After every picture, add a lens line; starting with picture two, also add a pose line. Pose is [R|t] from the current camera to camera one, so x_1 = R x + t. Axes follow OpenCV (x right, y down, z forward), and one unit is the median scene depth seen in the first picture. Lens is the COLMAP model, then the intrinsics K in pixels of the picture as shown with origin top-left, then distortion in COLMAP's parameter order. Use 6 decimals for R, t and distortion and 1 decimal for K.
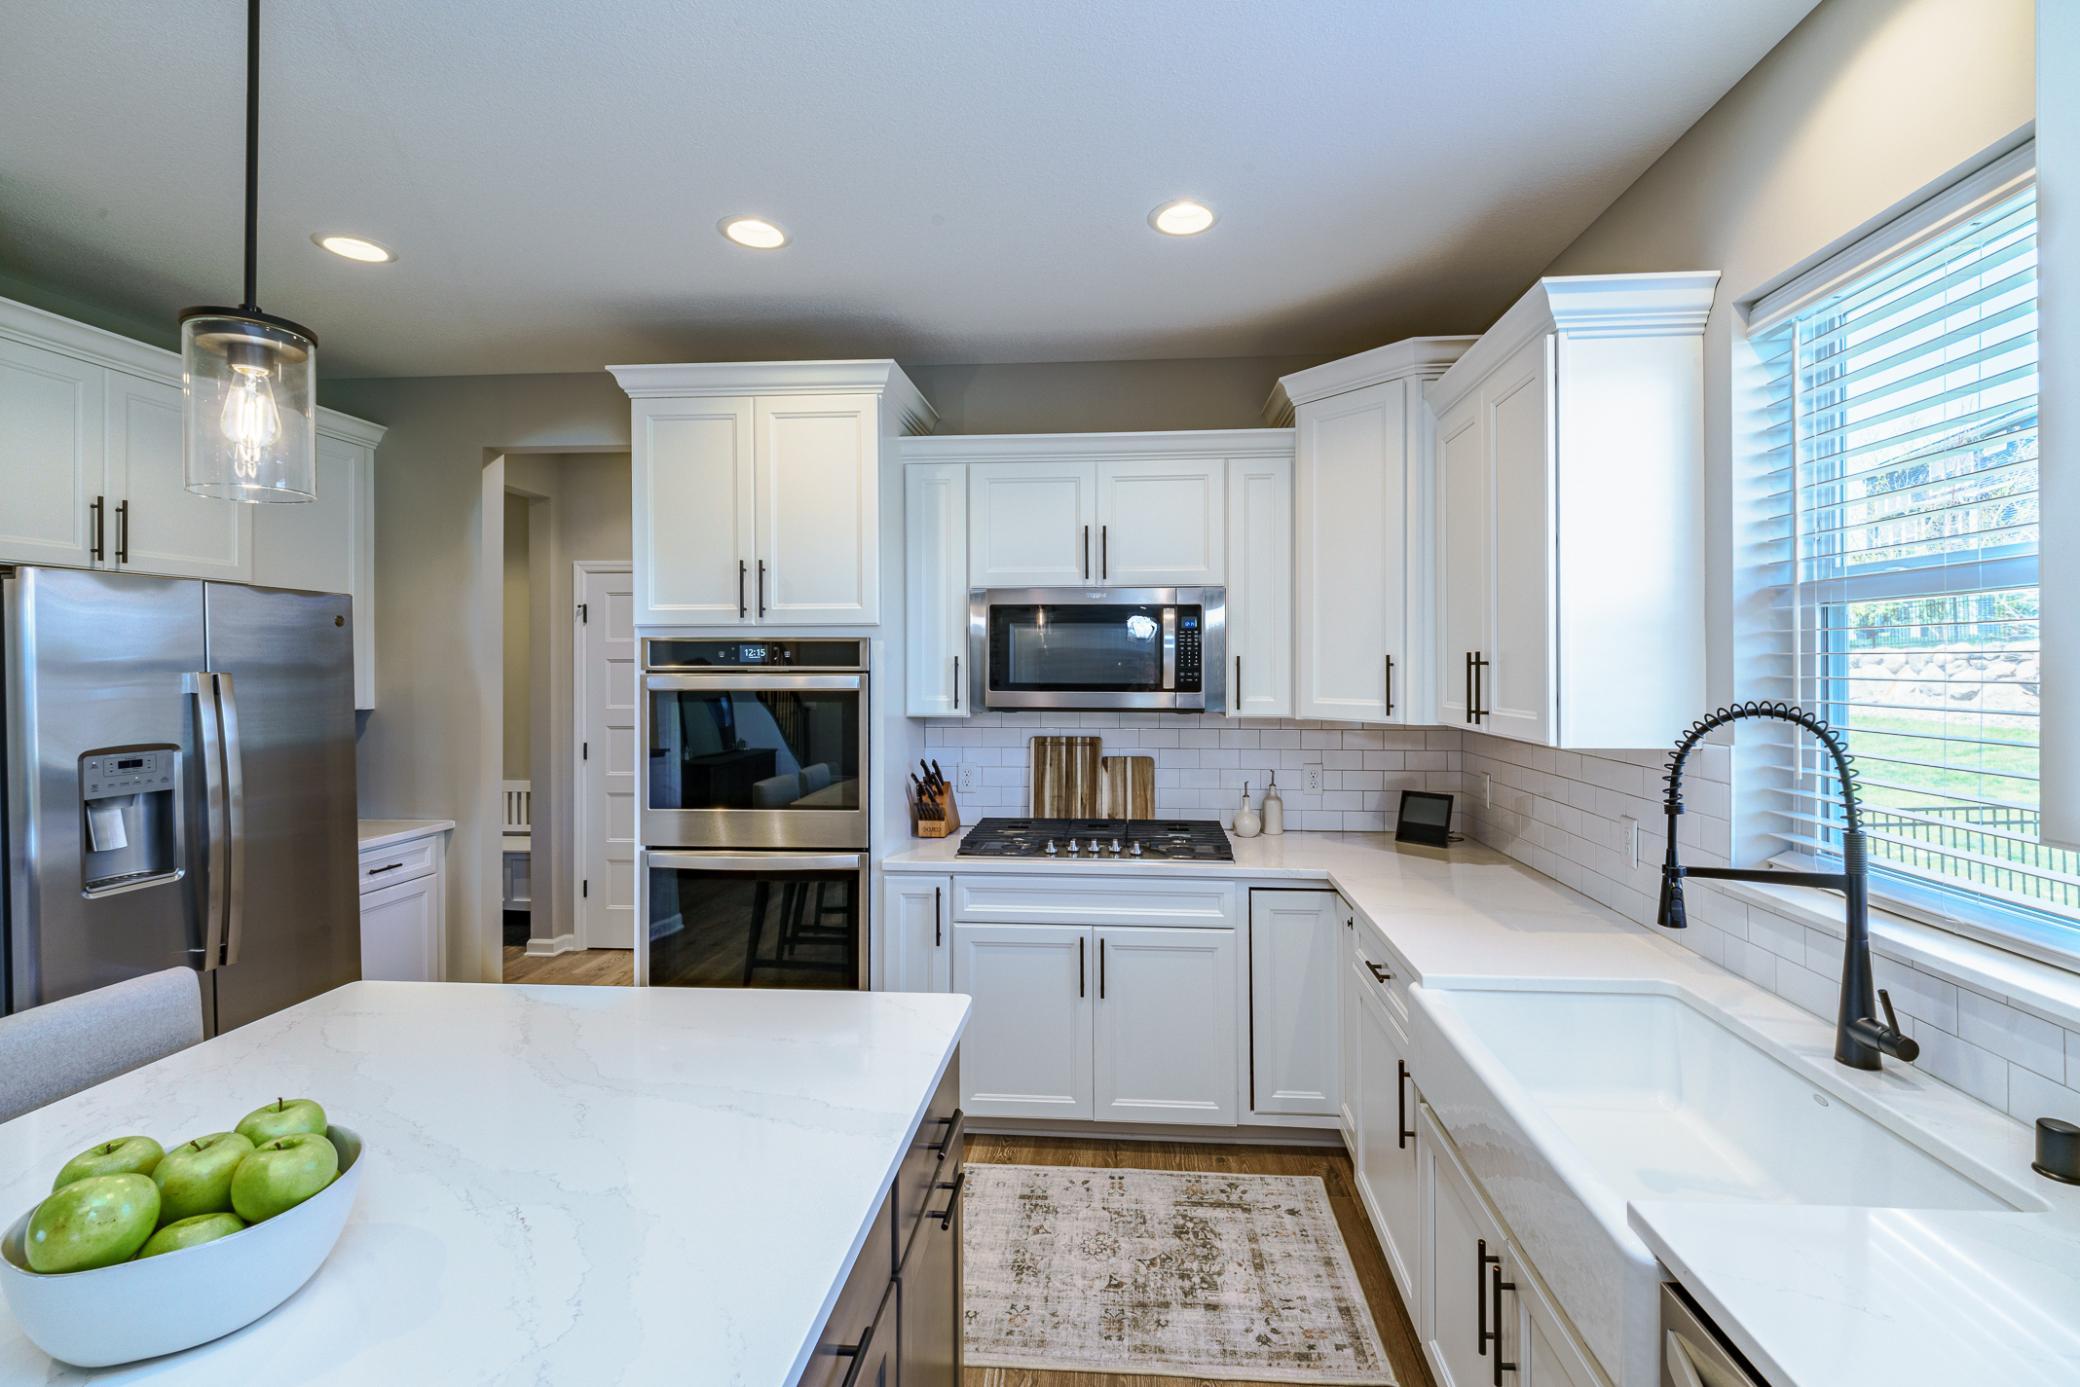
lens RADIAL K [[971.0, 0, 971.7], [0, 971.0, 671.7], [0, 0, 1]] dist [-0.003604, -0.000938]
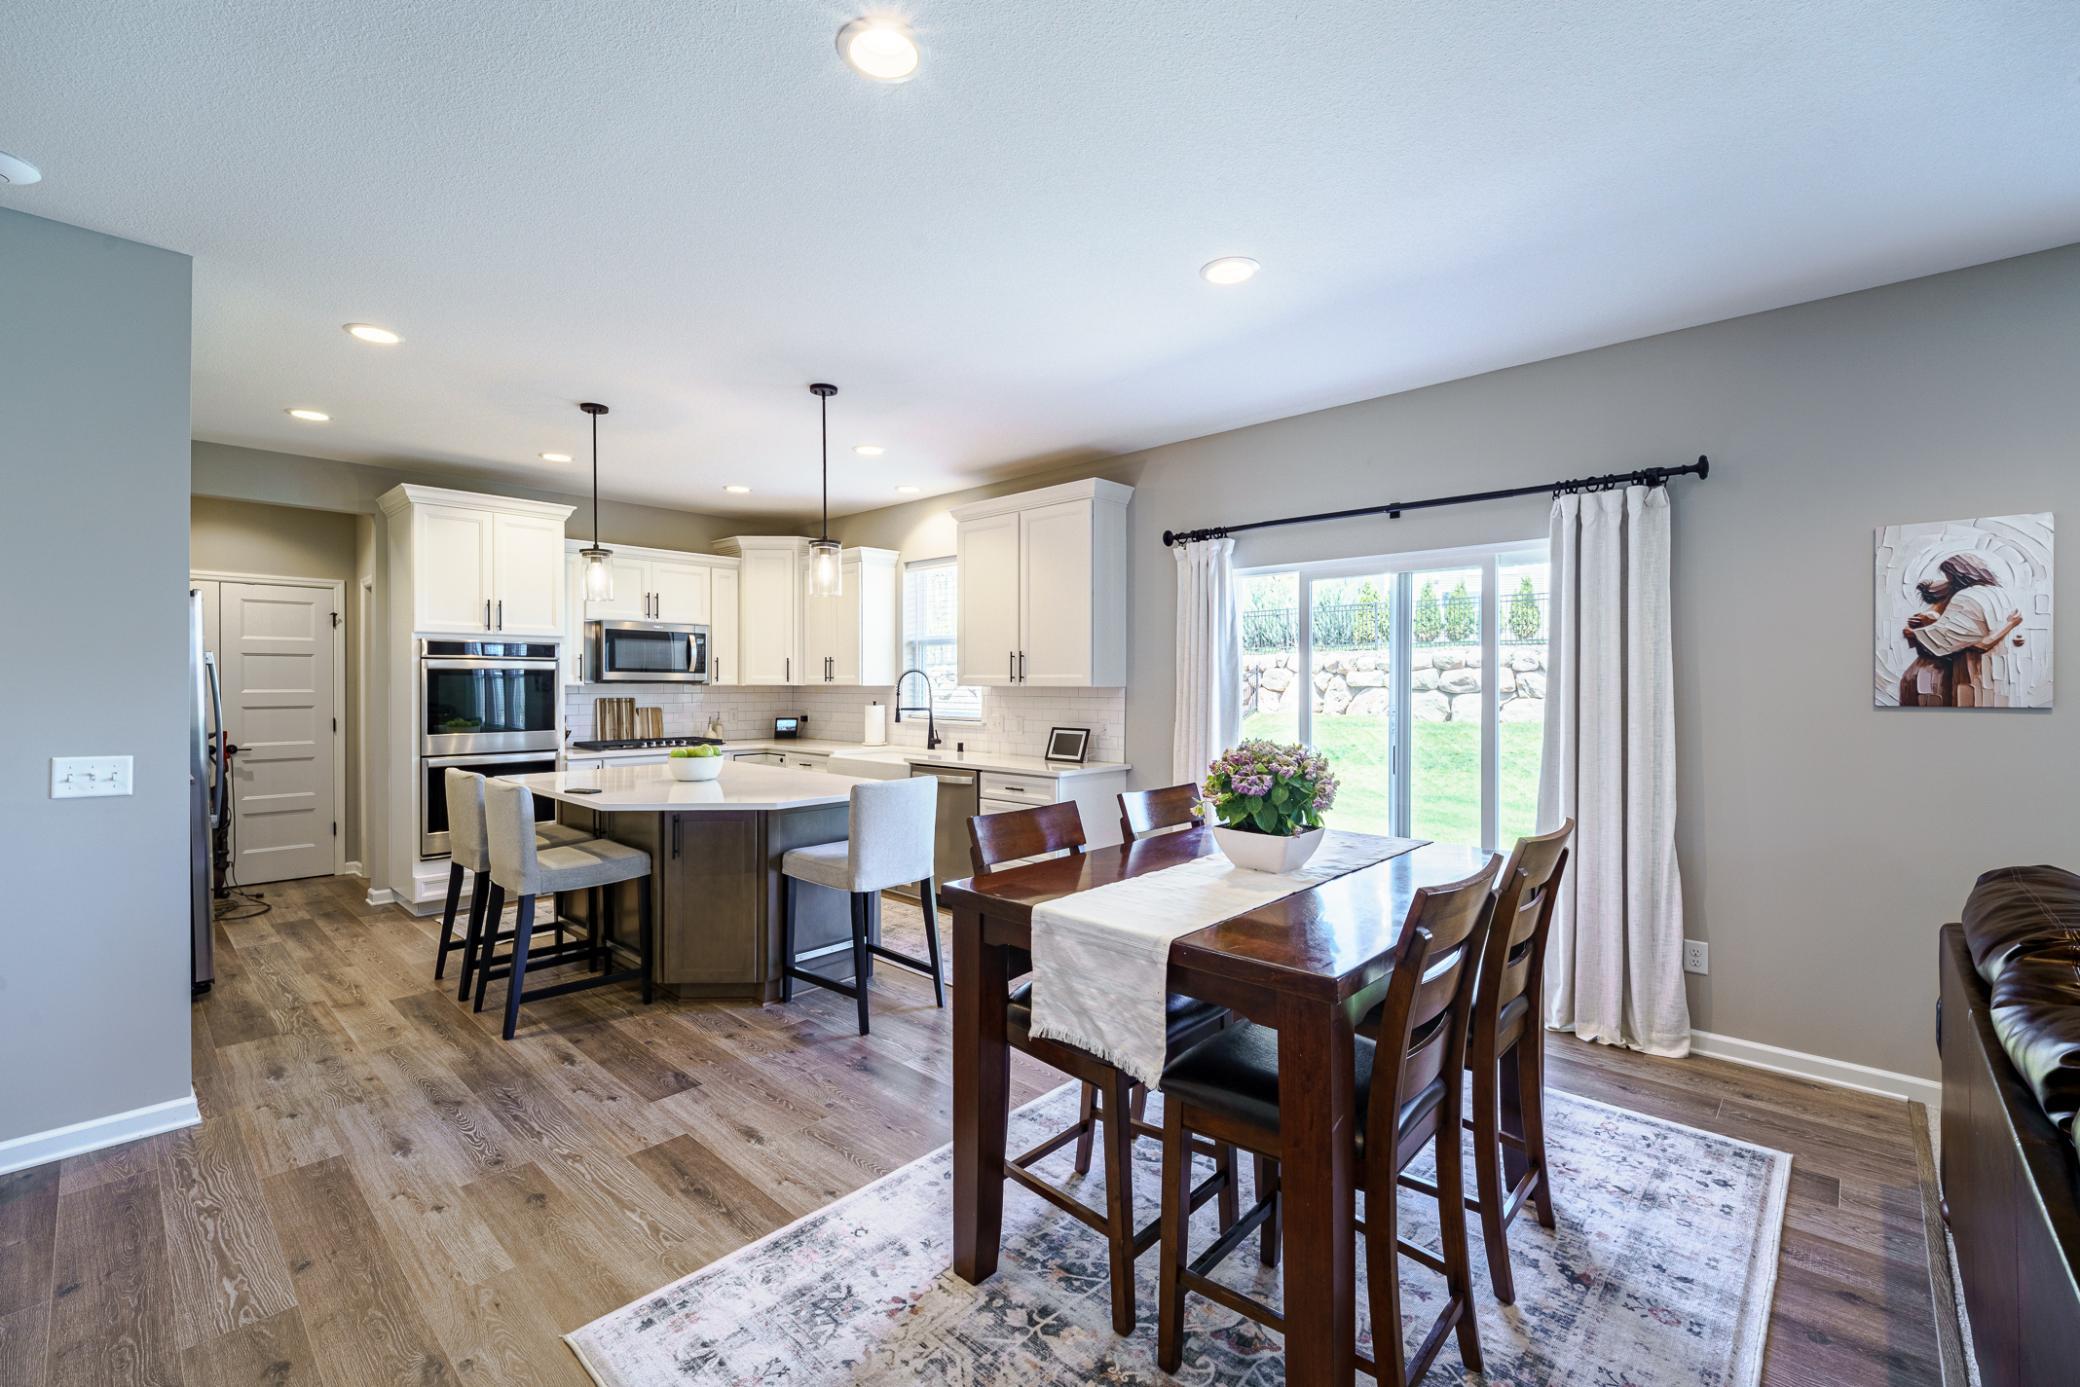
lens RADIAL K [[871.0, 0, 1074.7], [0, 871.0, 690.5], [0, 0, 1]] dist [-0.001210, -0.002438]
pose [[0.597927, -0.009357, 0.801496, -0.878744], [0.001195, 0.999941, 0.010782, 0.041578], [-0.801550, -0.005489, 0.597903, -0.890168]]
